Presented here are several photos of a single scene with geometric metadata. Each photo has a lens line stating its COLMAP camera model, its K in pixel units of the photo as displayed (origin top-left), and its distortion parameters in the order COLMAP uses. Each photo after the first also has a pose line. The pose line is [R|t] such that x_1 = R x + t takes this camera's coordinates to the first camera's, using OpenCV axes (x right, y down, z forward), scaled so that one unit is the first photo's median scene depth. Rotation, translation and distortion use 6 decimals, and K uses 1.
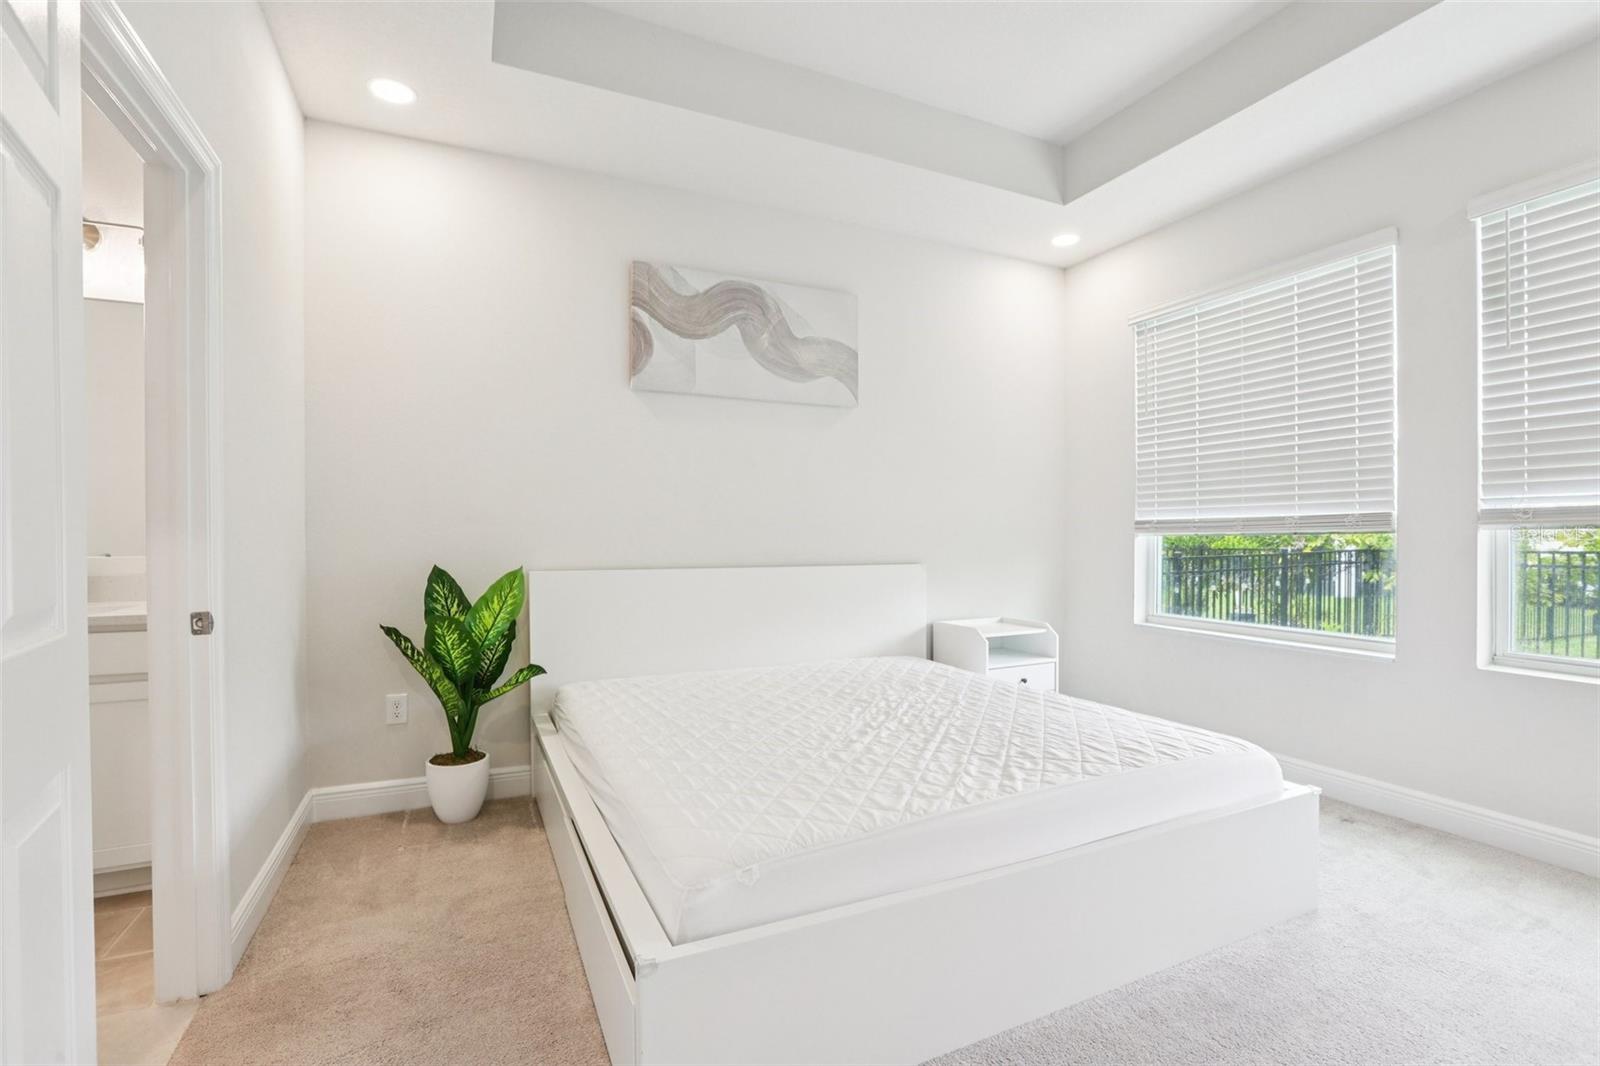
lens RADIAL K [[735.9, 0, 803.7], [0, 735.9, 535.8], [0, 0, 1]] dist [-0.058344, 0.028292]
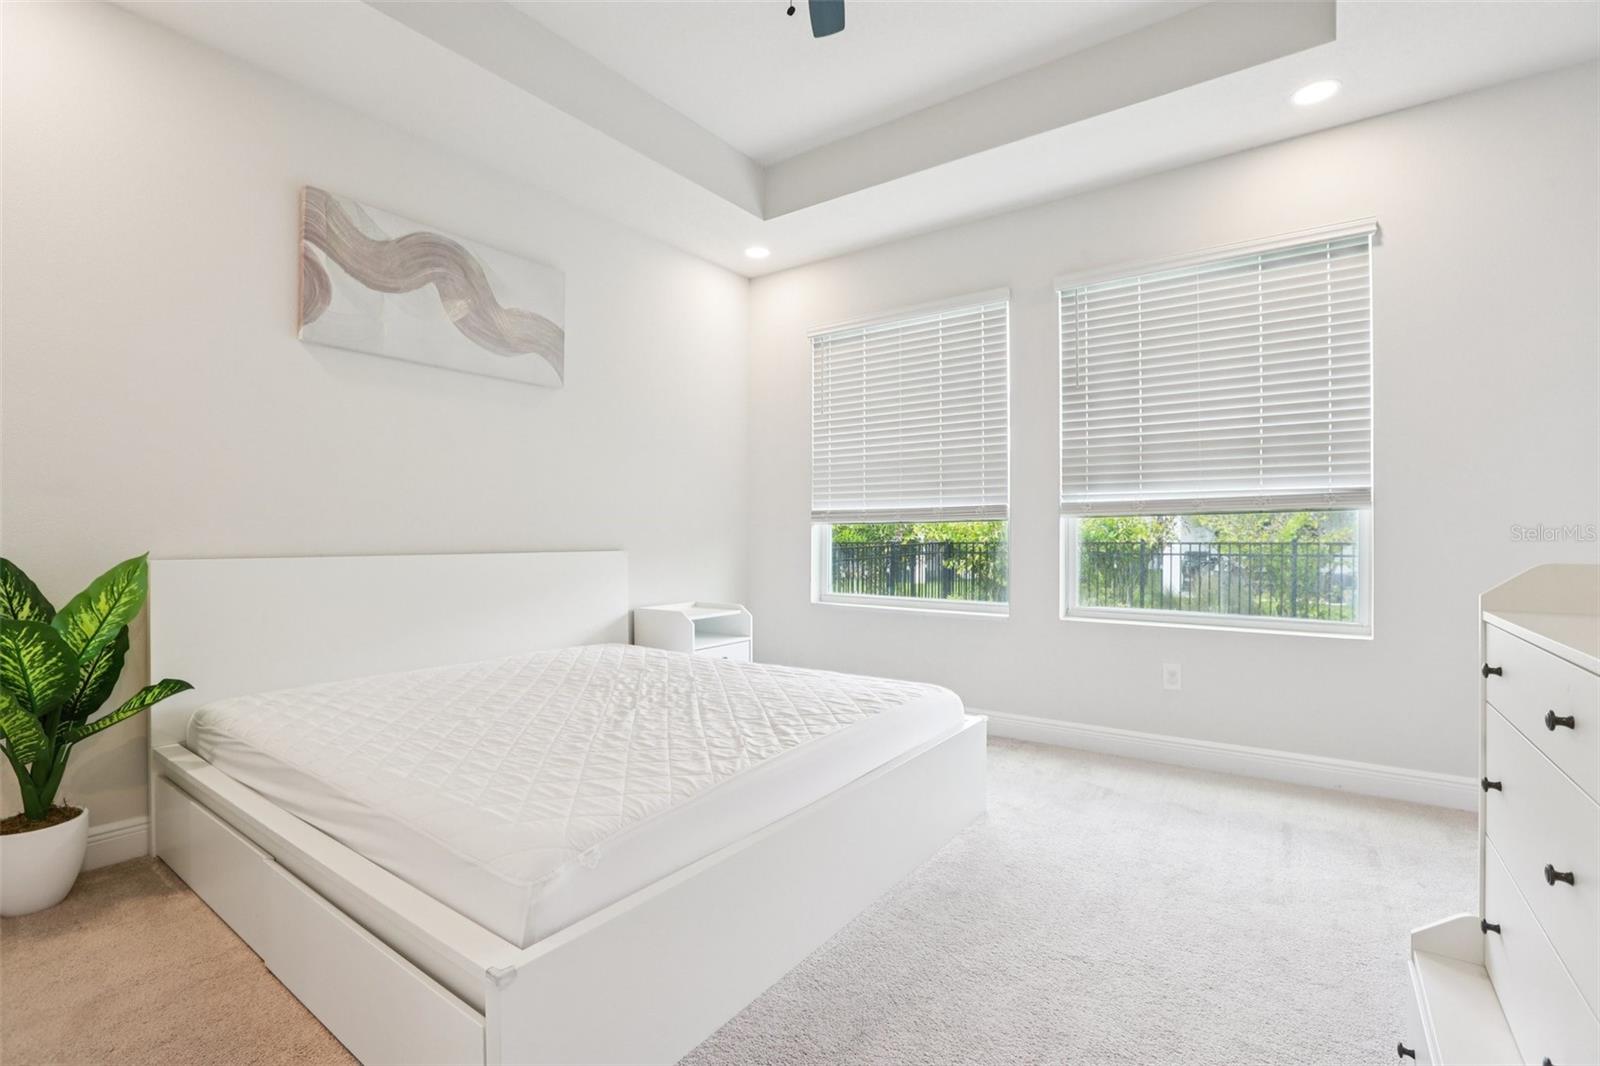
lens RADIAL K [[729.3, 0, 796.7], [0, 729.3, 534.2], [0, 0, 1]] dist [-0.055003, 0.027020]
pose [[0.878289, 0.001800, 0.478127, -0.144602], [-0.000976, 0.999998, -0.001971, 0.023416], [-0.478130, 0.001264, 0.878288, 0.023919]]
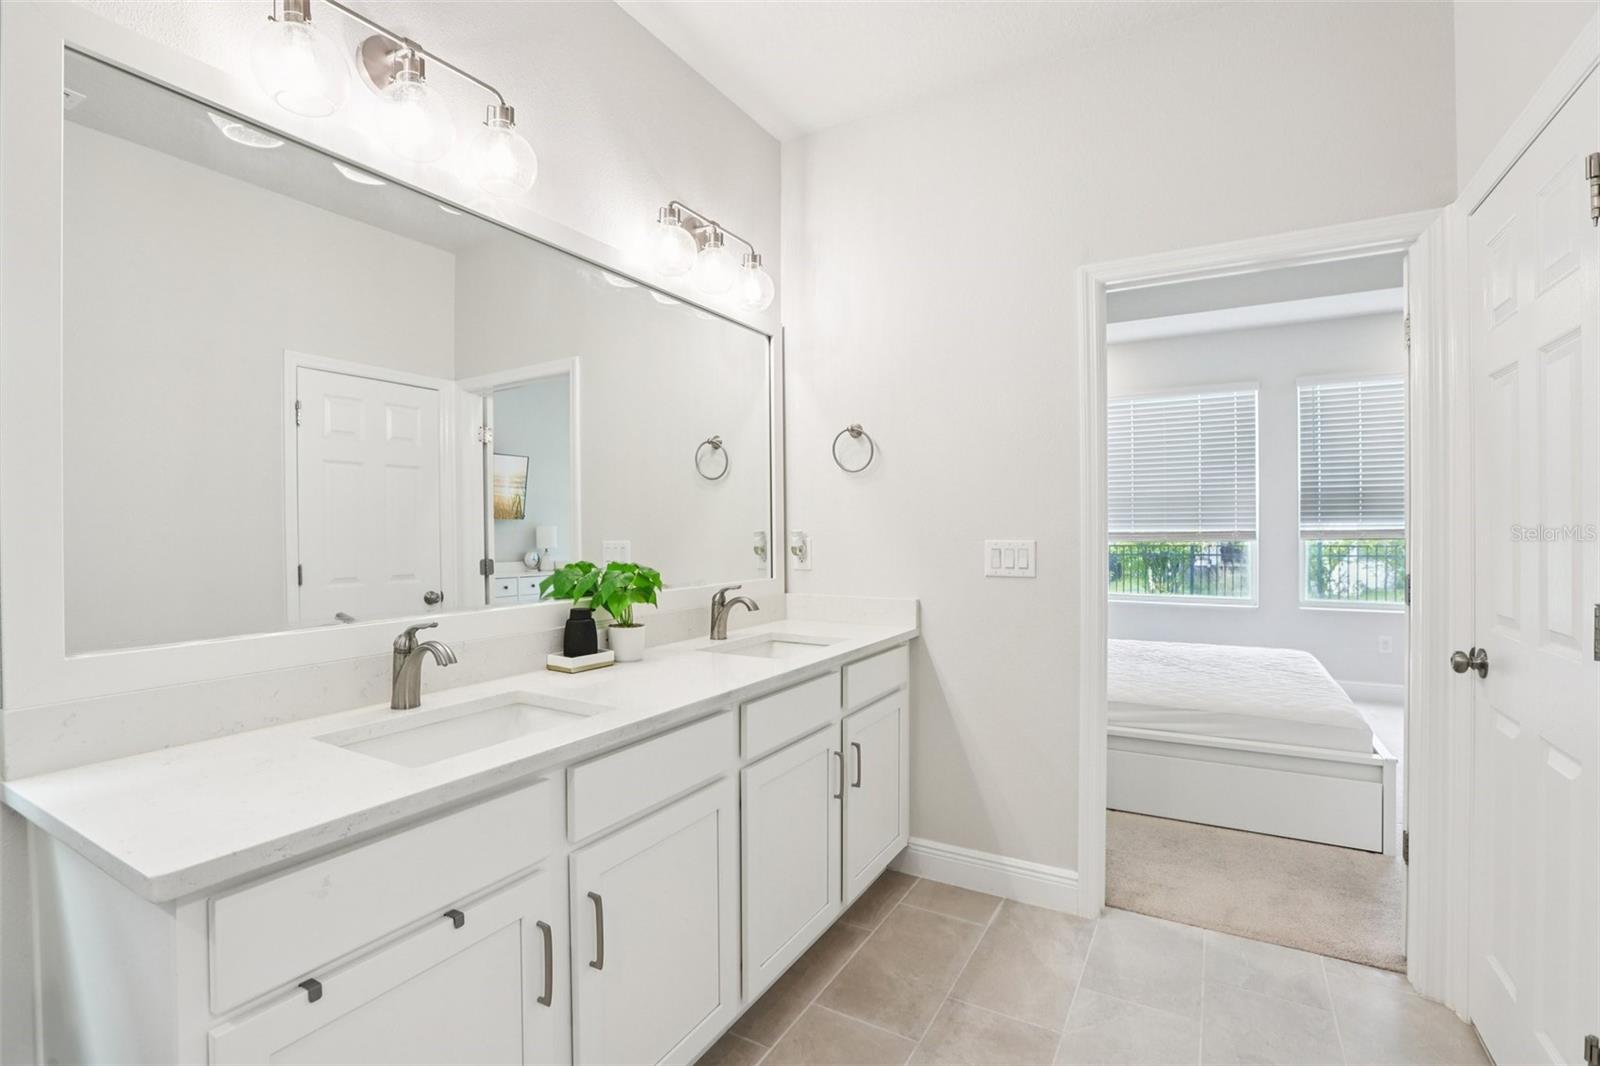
lens RADIAL K [[729.3, 0, 796.7], [0, 729.3, 534.2], [0, 0, 1]] dist [-0.055003, 0.027020]
pose [[0.823851, -0.005138, 0.566784, -1.259648], [0.003577, 0.999986, 0.003865, -0.035413], [-0.566796, -0.001157, 0.823858, 0.129243]]
